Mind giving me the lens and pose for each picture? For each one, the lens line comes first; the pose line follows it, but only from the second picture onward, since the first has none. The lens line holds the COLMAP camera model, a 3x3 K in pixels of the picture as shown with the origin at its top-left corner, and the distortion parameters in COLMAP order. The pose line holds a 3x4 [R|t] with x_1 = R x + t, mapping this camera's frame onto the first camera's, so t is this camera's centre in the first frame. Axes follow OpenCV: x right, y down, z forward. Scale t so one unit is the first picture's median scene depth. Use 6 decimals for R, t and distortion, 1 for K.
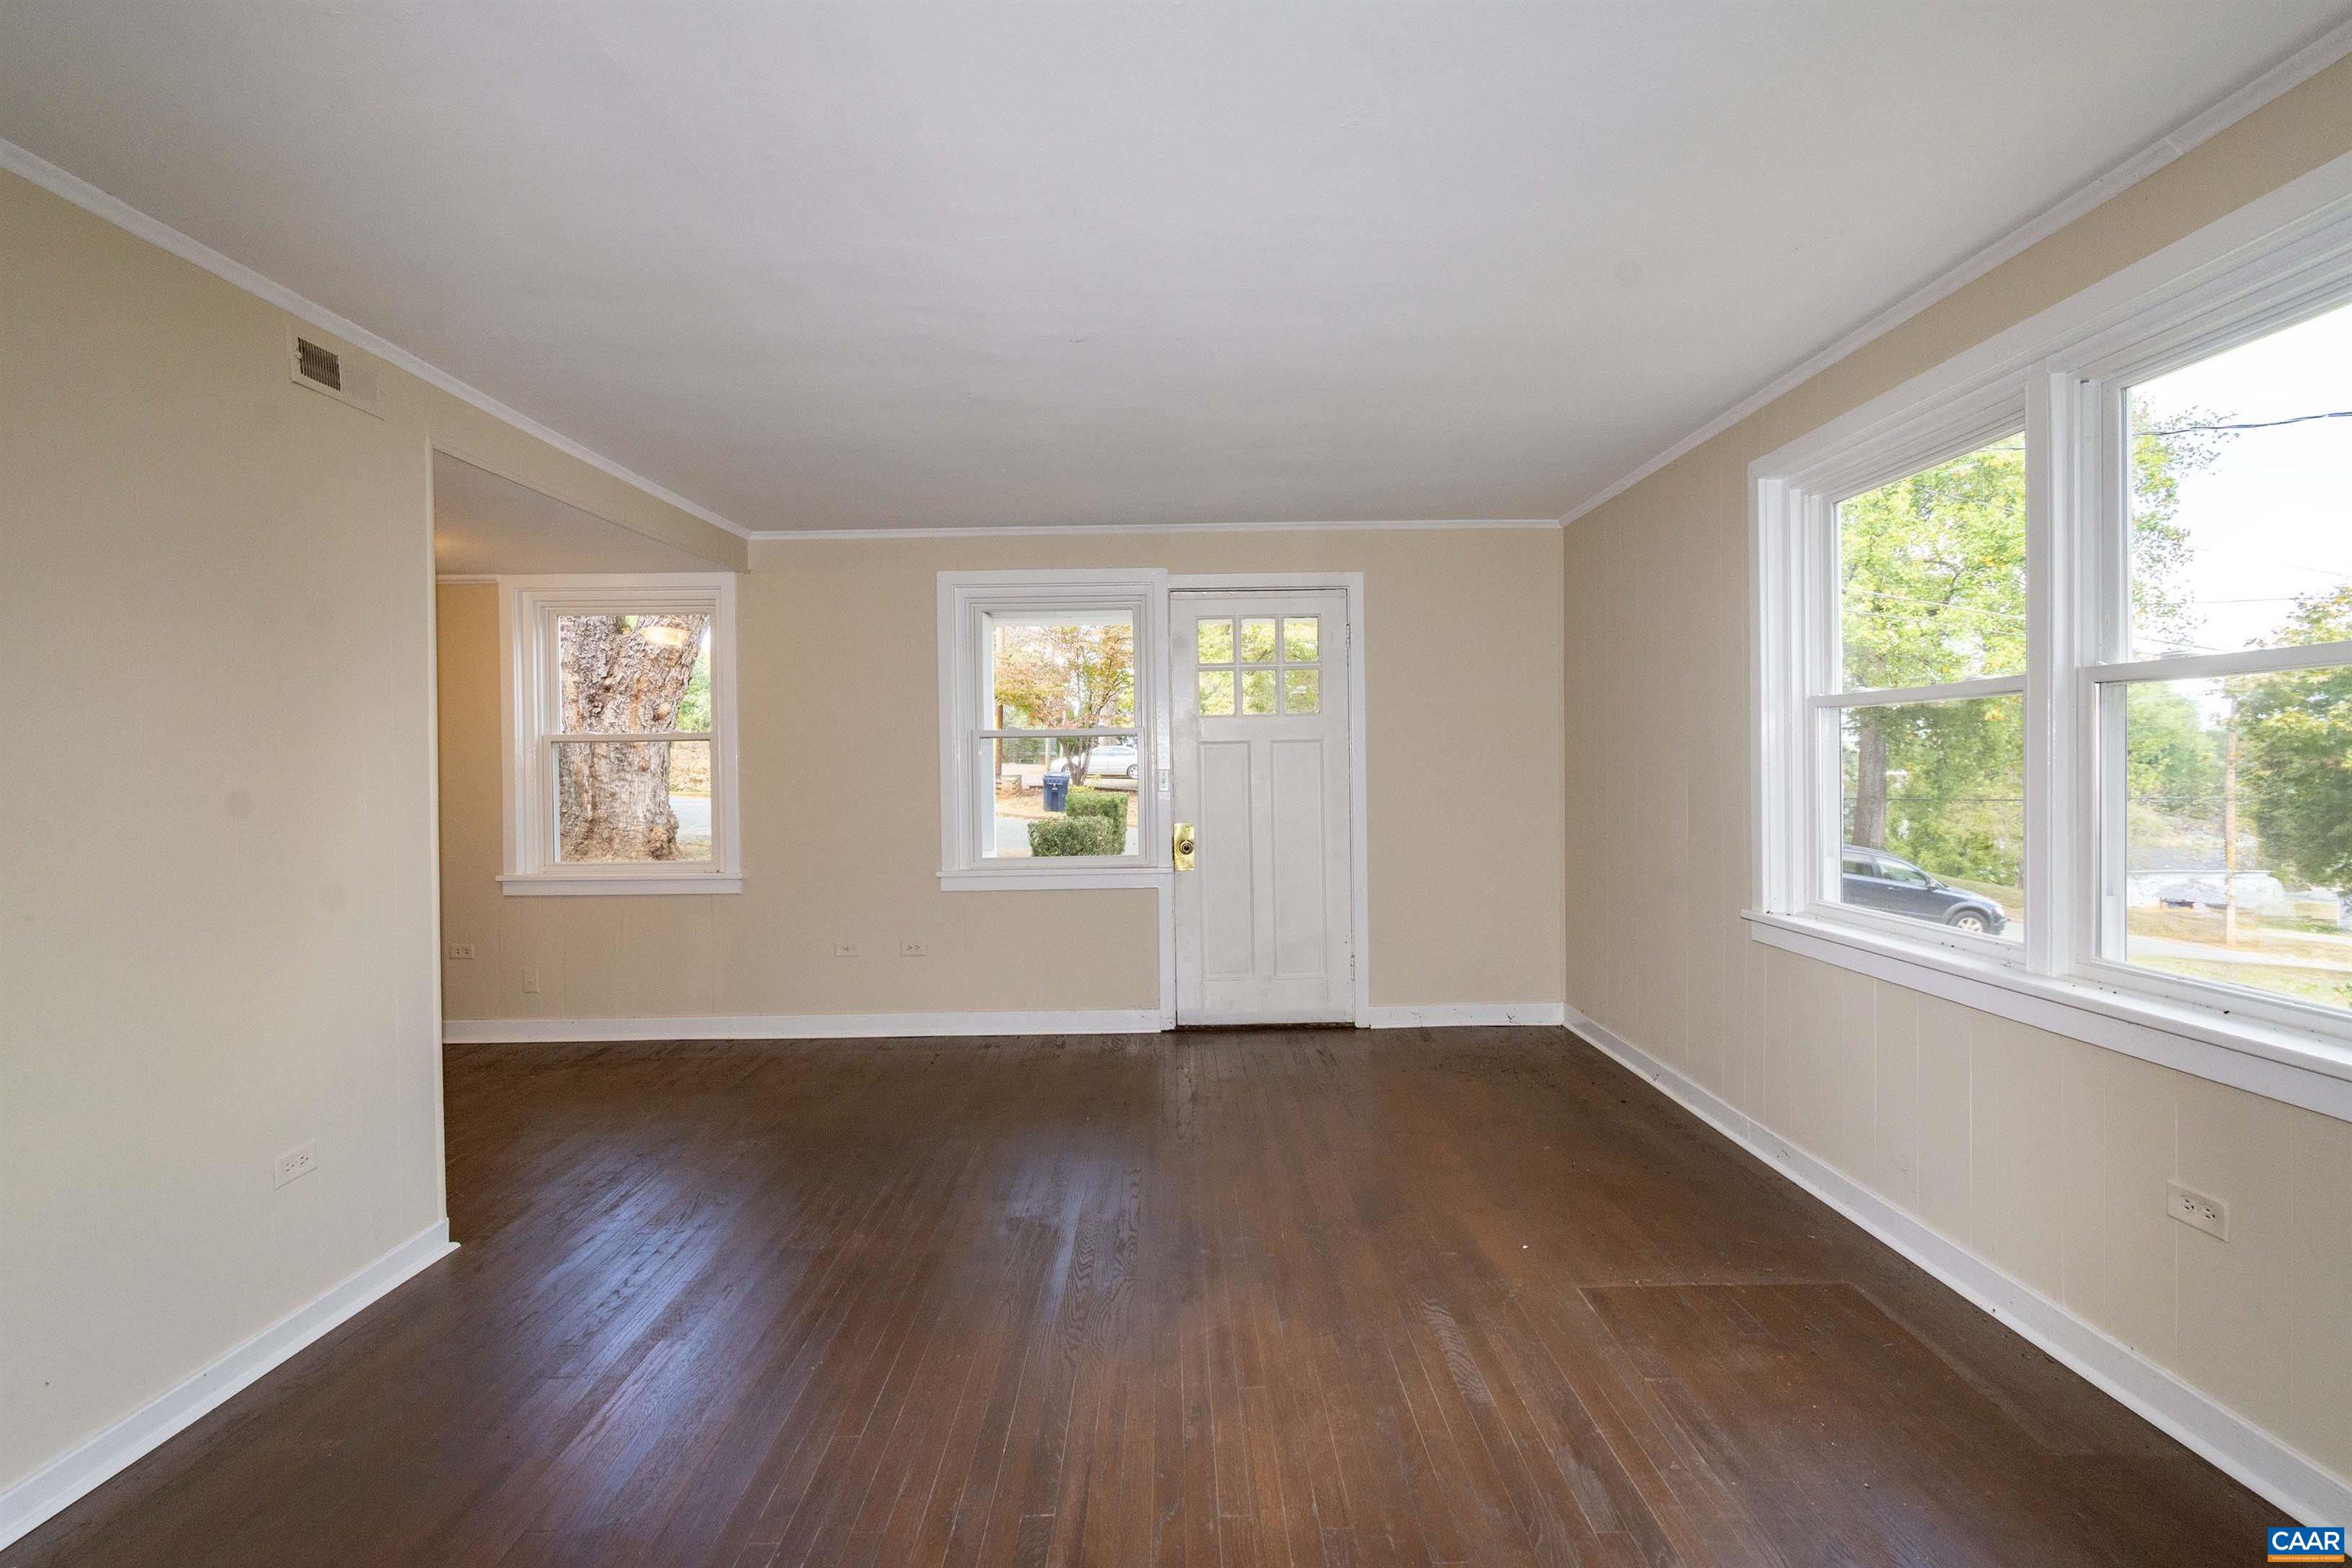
lens RADIAL K [[1041.4, 0, 1178.3], [0, 1041.4, 769.5], [0, 0, 1]] dist [0.003449, -0.000831]
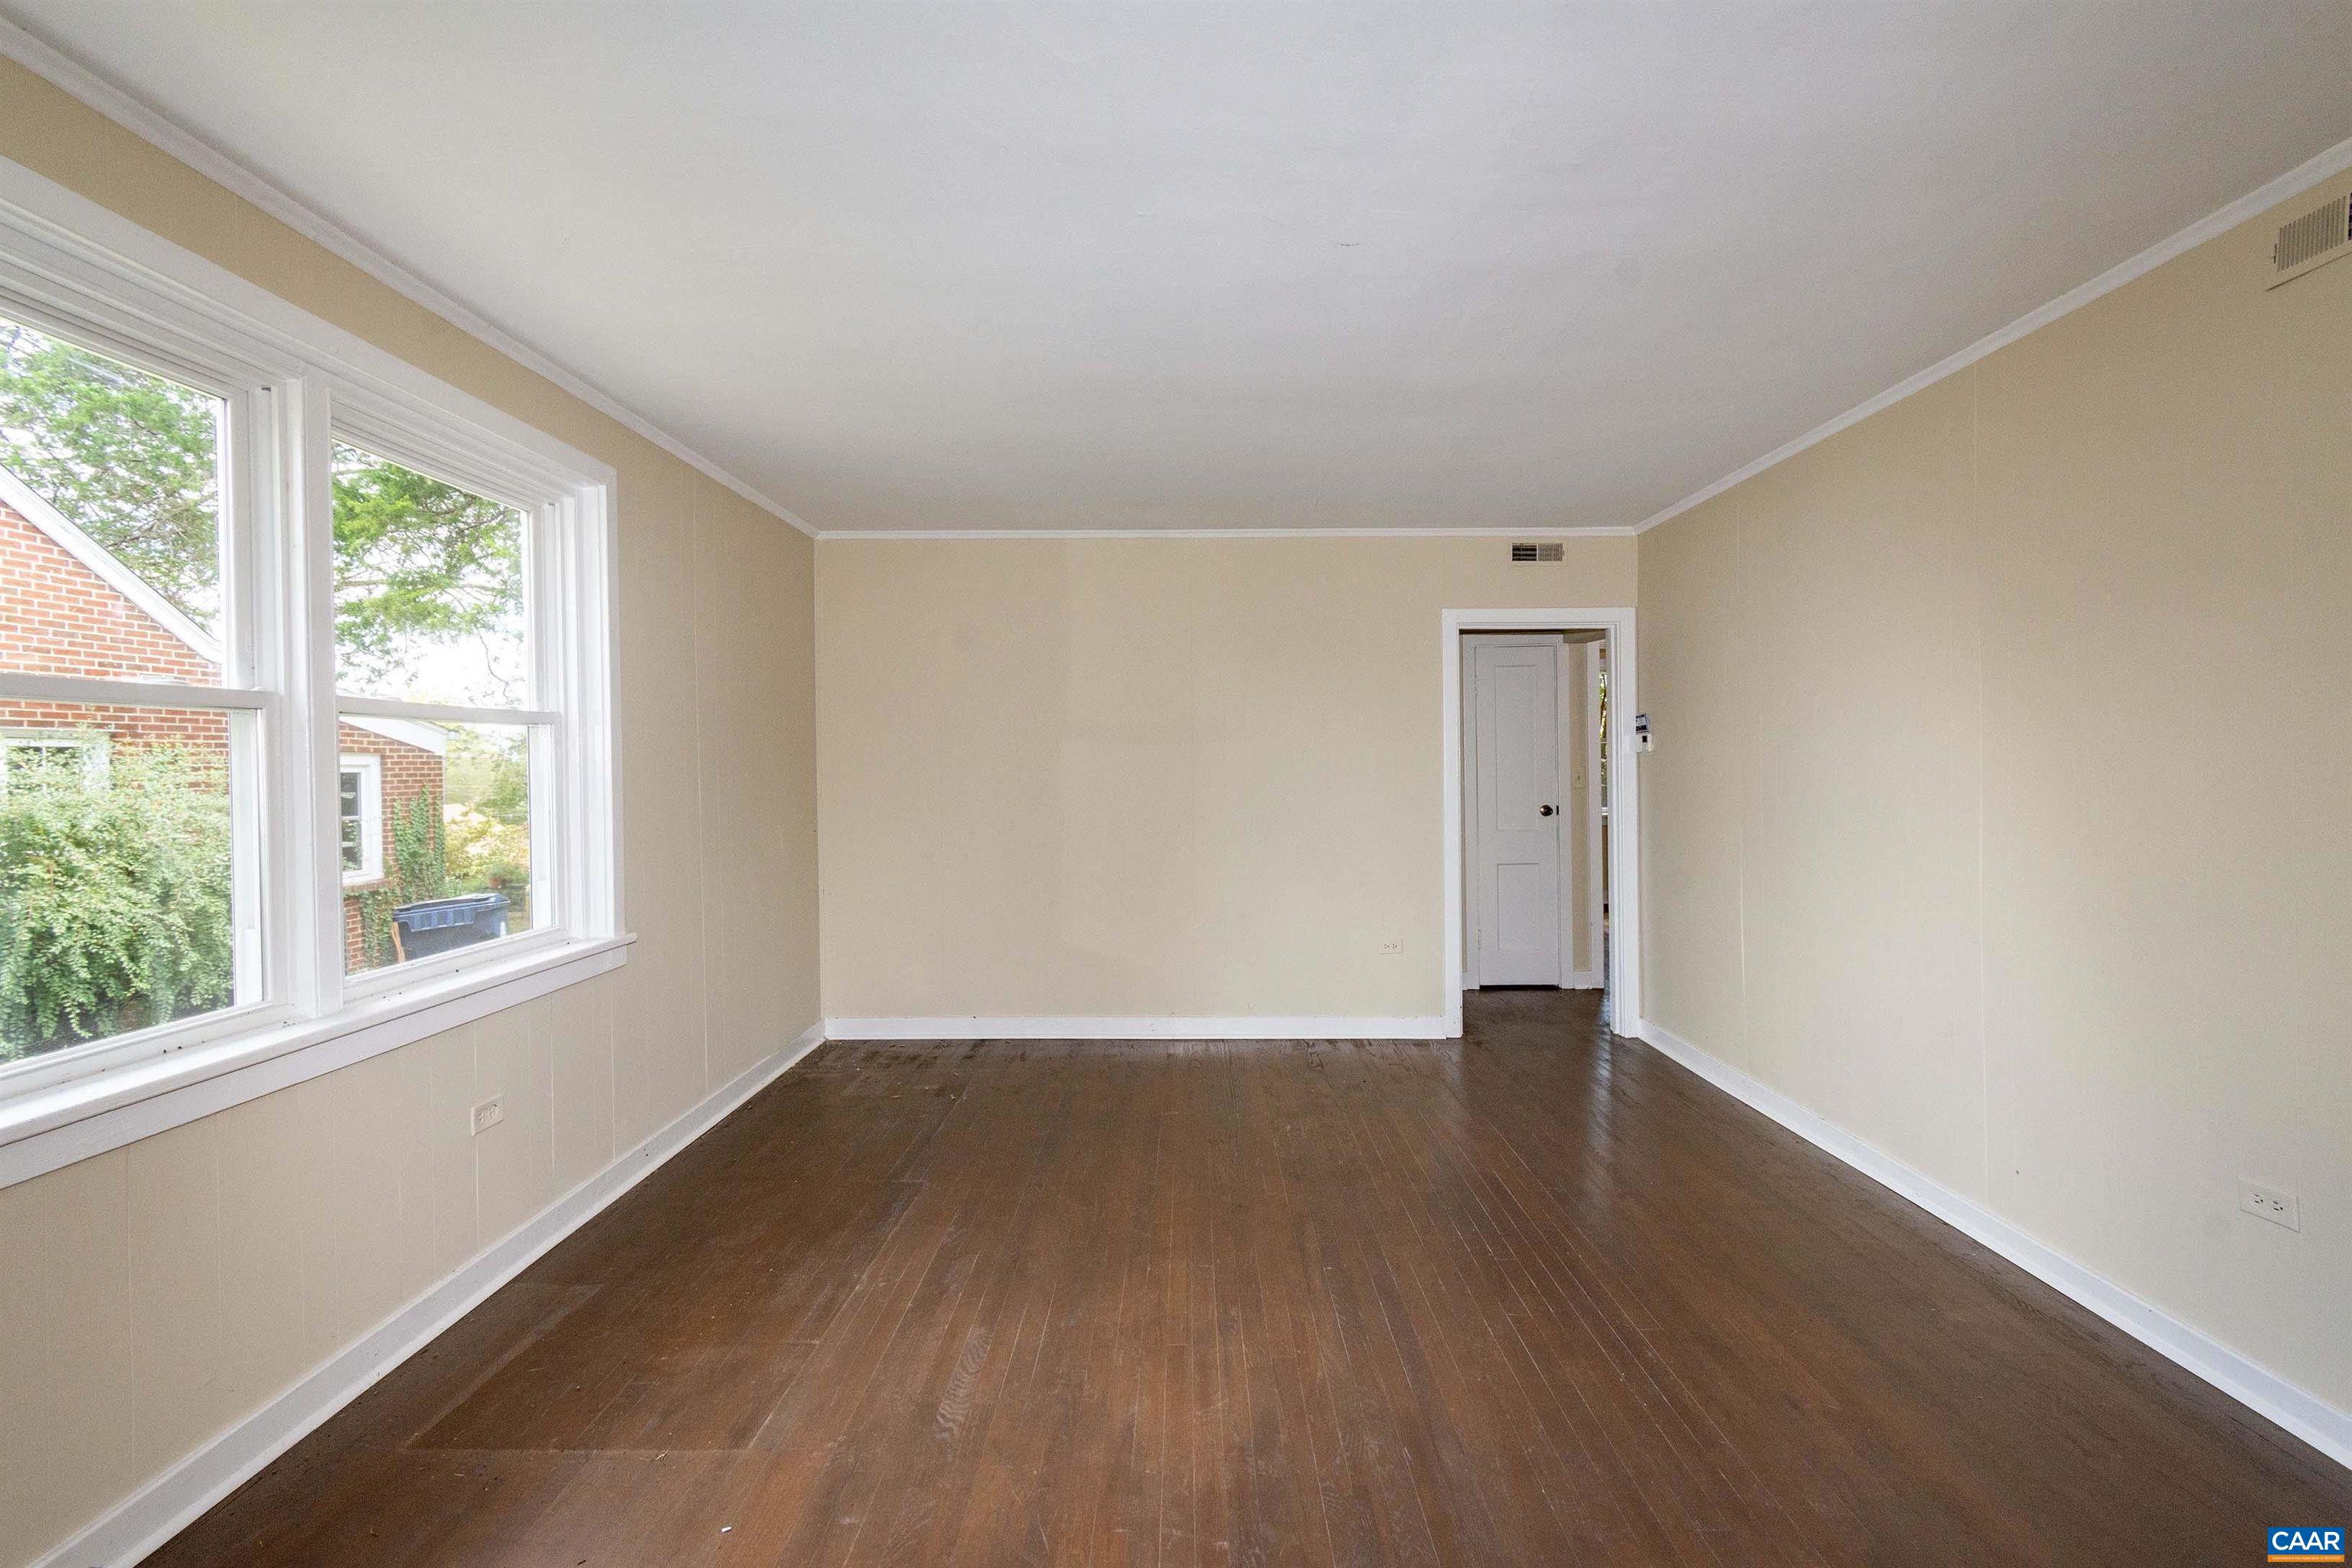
lens RADIAL K [[1041.4, 0, 1178.3], [0, 1041.4, 769.5], [0, 0, 1]] dist [0.003449, -0.000831]
pose [[-0.999487, 0.027300, 0.016762, 0.038284], [0.027497, 0.999554, 0.011648, -0.017532], [-0.016437, 0.012103, -0.999792, 2.143458]]
